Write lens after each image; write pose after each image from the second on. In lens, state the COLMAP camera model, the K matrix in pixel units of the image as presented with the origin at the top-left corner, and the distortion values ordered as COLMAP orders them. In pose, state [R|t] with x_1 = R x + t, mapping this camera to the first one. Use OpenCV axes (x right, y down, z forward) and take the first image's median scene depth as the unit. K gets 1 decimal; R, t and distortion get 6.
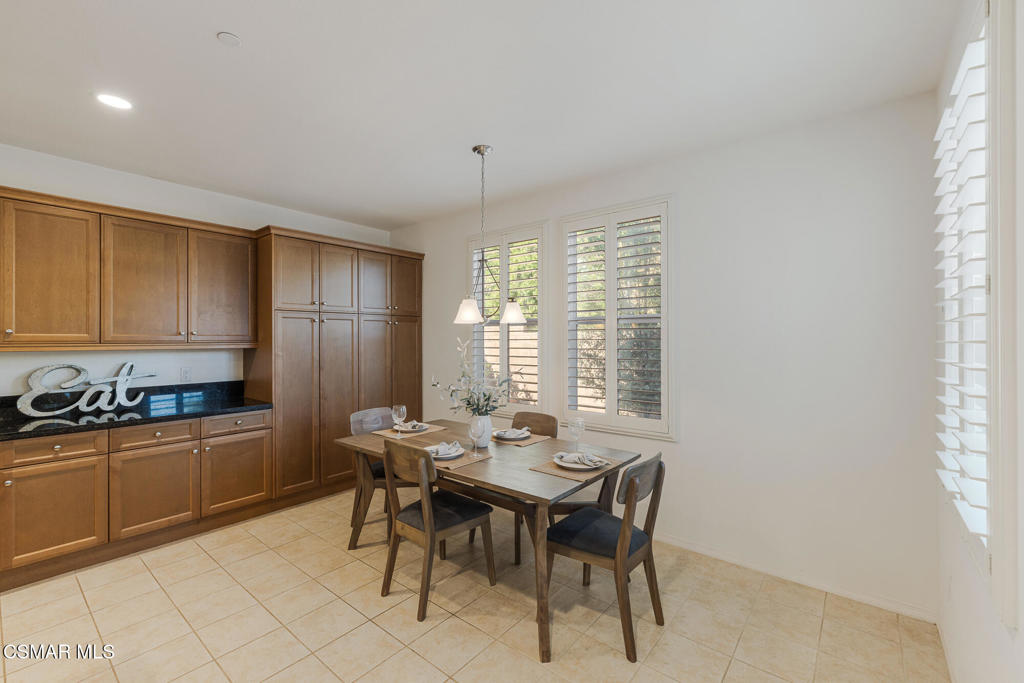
lens RADIAL K [[431.2, 0, 512.0], [0, 431.2, 341.5], [0, 0, 1]] dist [0.007043, -0.000091]
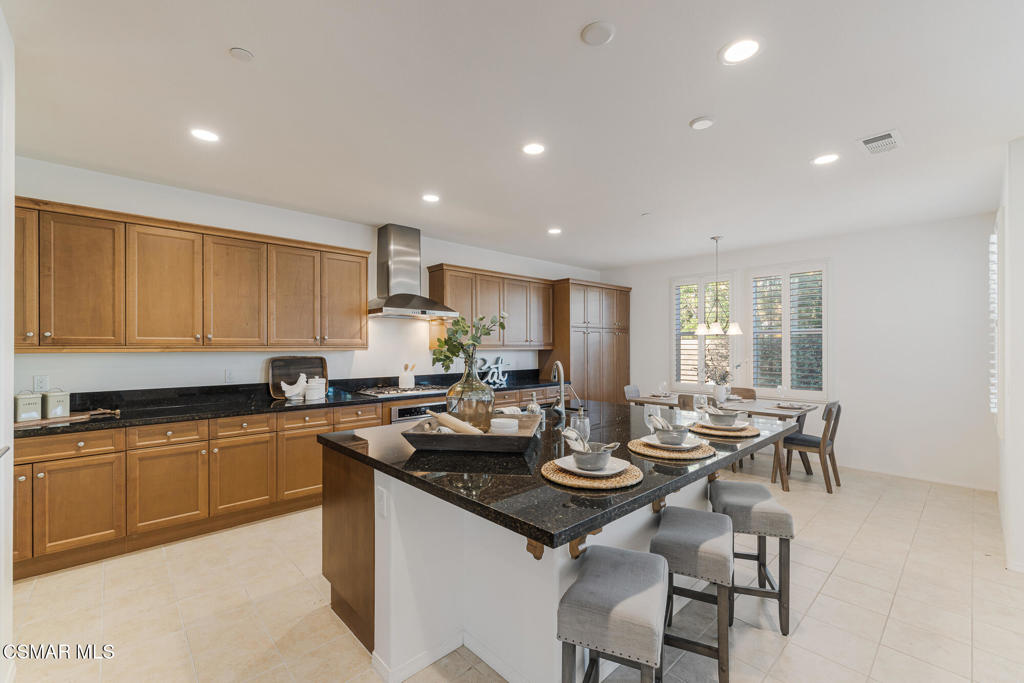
lens RADIAL K [[420.0, 0, 512.0], [0, 420.0, 341.5], [0, 0, 1]] dist [-0.057545, 0.030063]
pose [[0.990093, 0.003287, -0.140377, -0.509988], [-0.004584, 0.999950, -0.008921, 0.000504], [0.140341, 0.009476, 0.990058, -0.630721]]
